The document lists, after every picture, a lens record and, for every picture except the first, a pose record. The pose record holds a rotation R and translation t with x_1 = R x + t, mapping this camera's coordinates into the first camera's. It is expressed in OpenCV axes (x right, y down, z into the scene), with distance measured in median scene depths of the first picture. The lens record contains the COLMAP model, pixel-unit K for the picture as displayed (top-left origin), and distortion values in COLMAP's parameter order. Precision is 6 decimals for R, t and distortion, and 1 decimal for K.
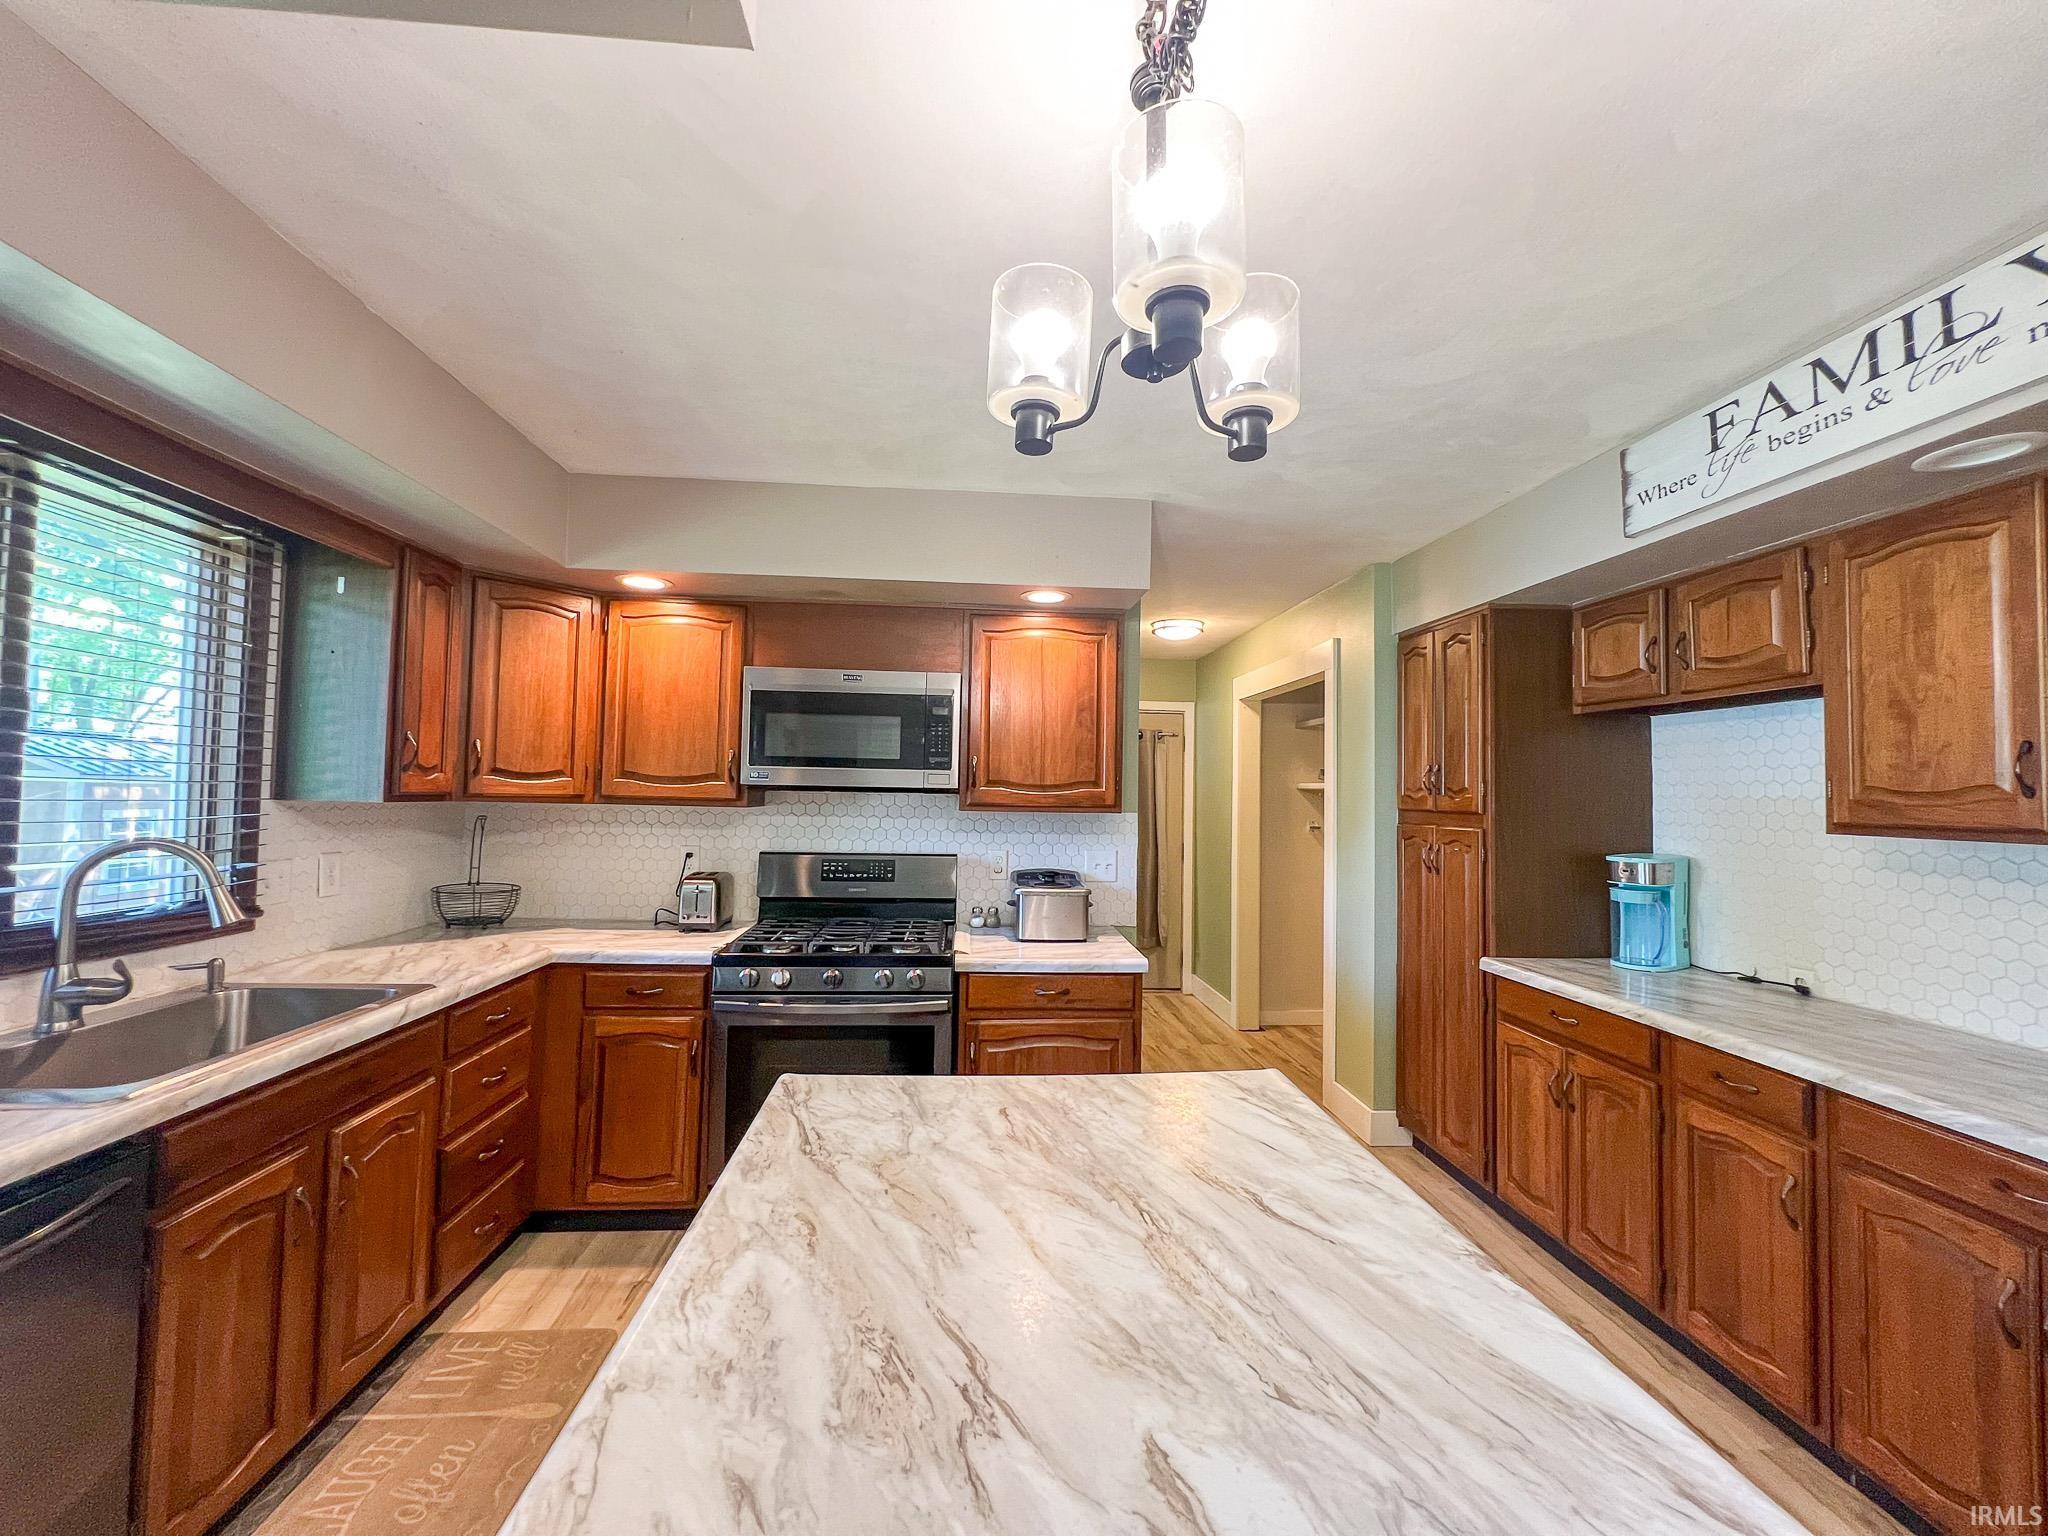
lens RADIAL K [[822.3, 0, 1020.3], [0, 822.3, 766.3], [0, 0, 1]] dist [-0.002727, 0.000461]
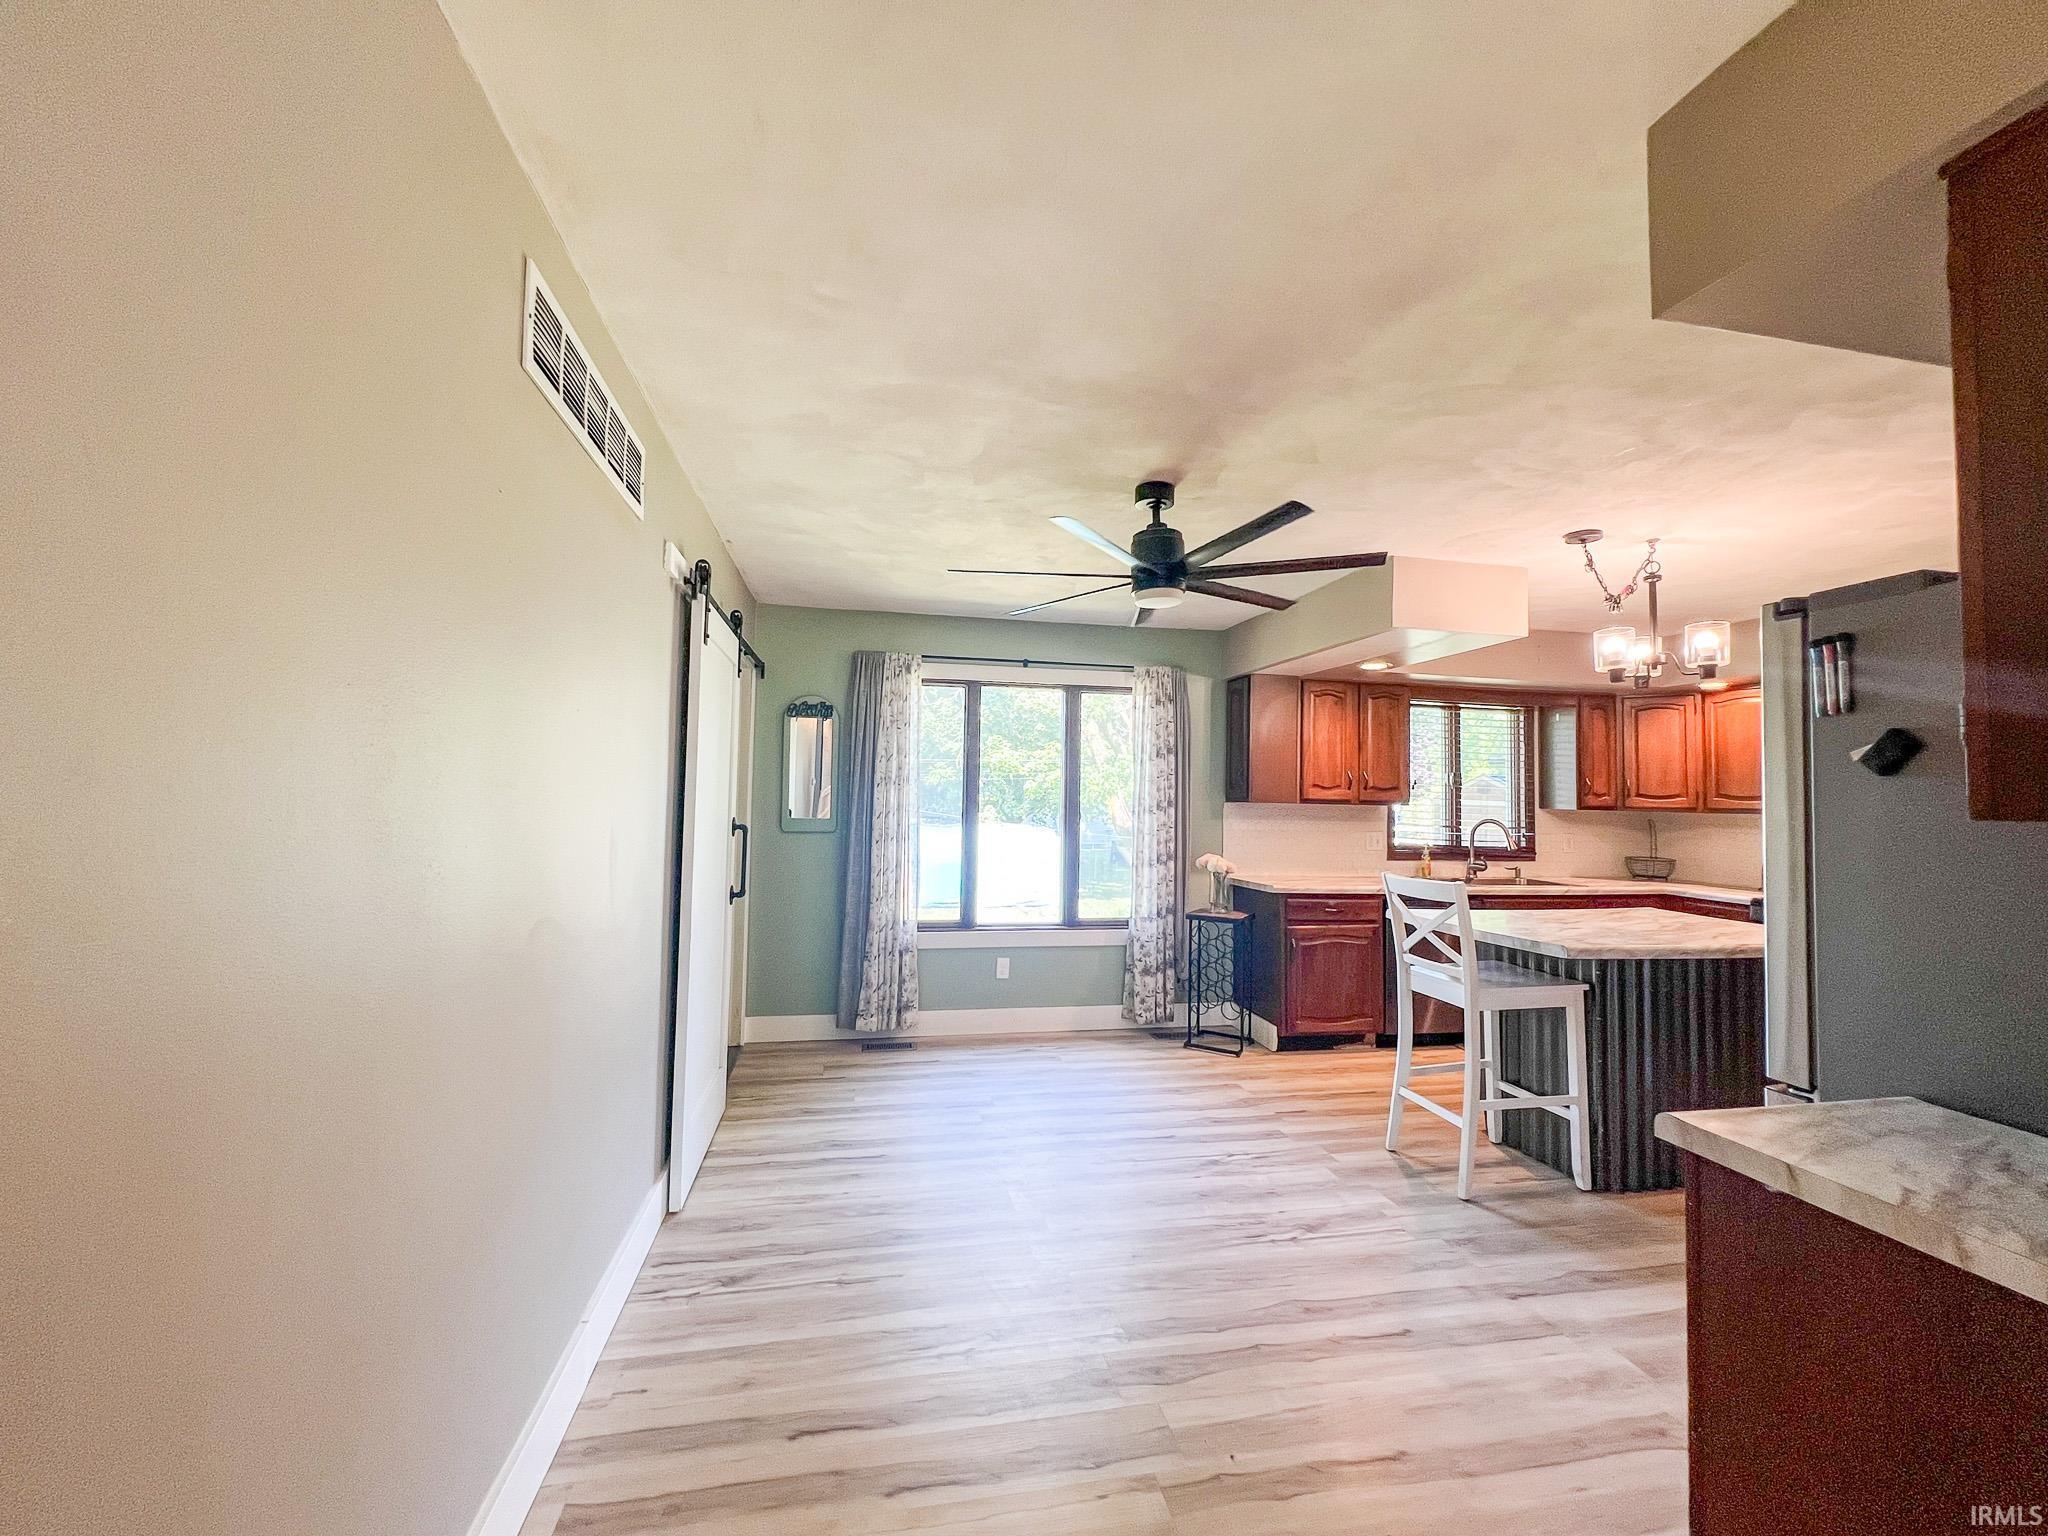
lens RADIAL K [[822.3, 0, 1020.8], [0, 822.3, 767.1], [0, 0, 1]] dist [-0.002727, 0.000461]
pose [[0.122558, -0.054565, -0.990960, 1.328508], [0.018076, 0.998445, -0.052742, 0.019160], [0.992297, -0.011449, 0.123354, -0.826529]]
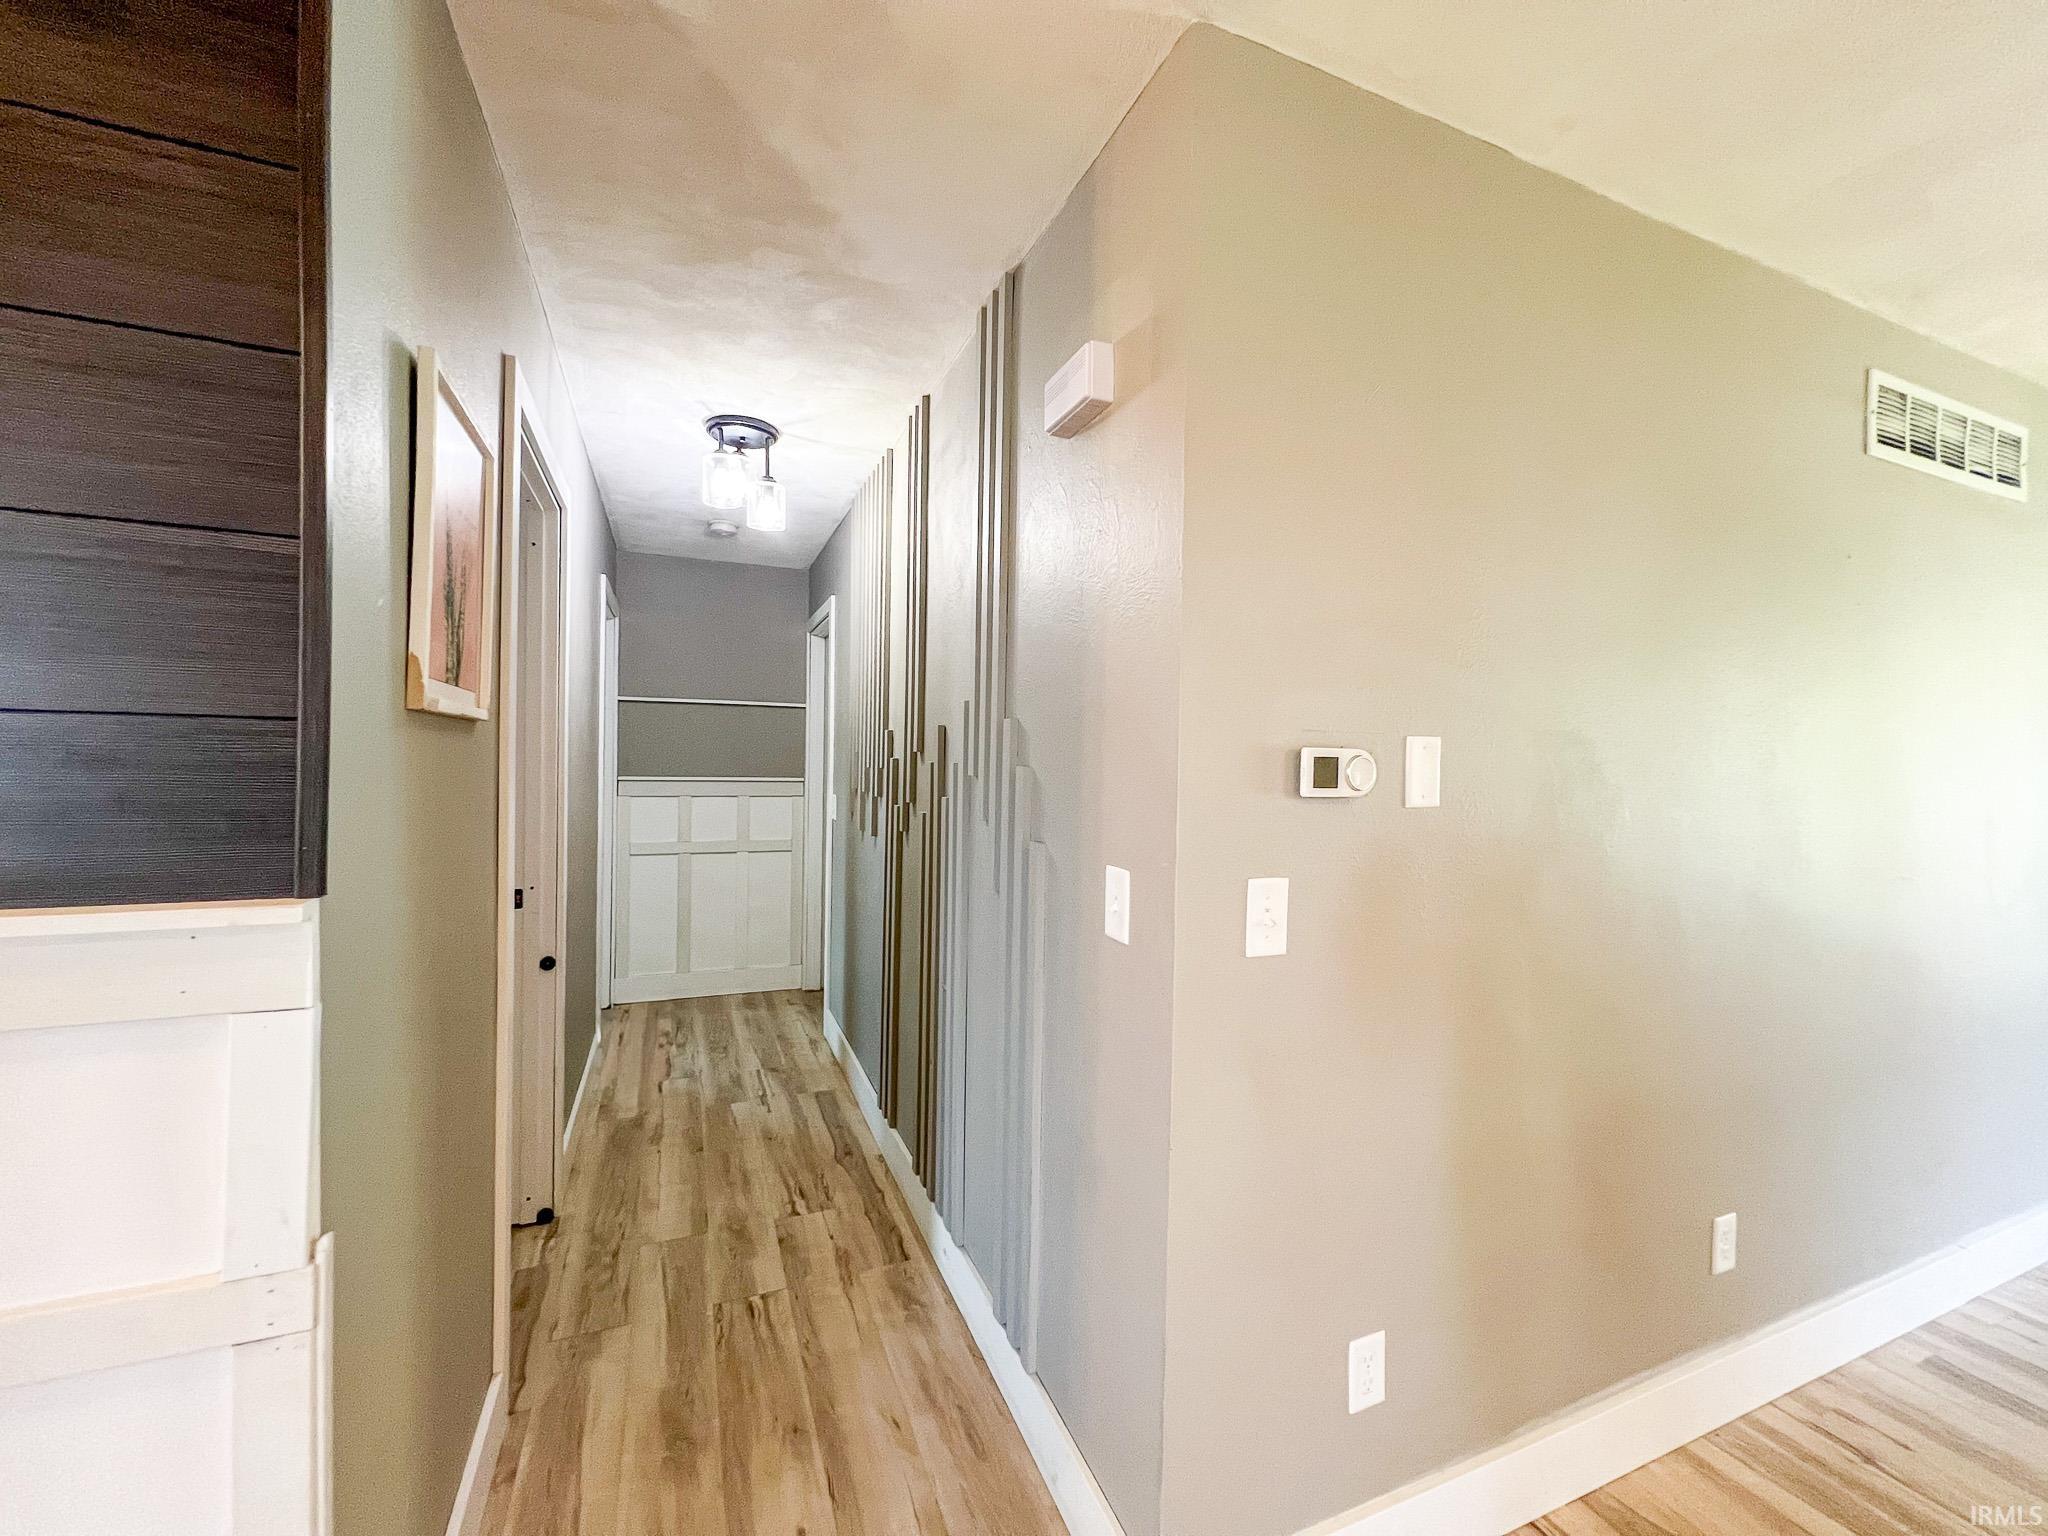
lens RADIAL K [[822.3, 0, 1018.5], [0, 822.3, 759.0], [0, 0, 1]] dist [-0.002727, 0.000461]
pose [[-0.951419, -0.029370, -0.306495, 1.754695], [-0.022503, 0.999411, -0.025915, 0.027791], [0.307076, -0.017759, -0.951519, -0.595612]]
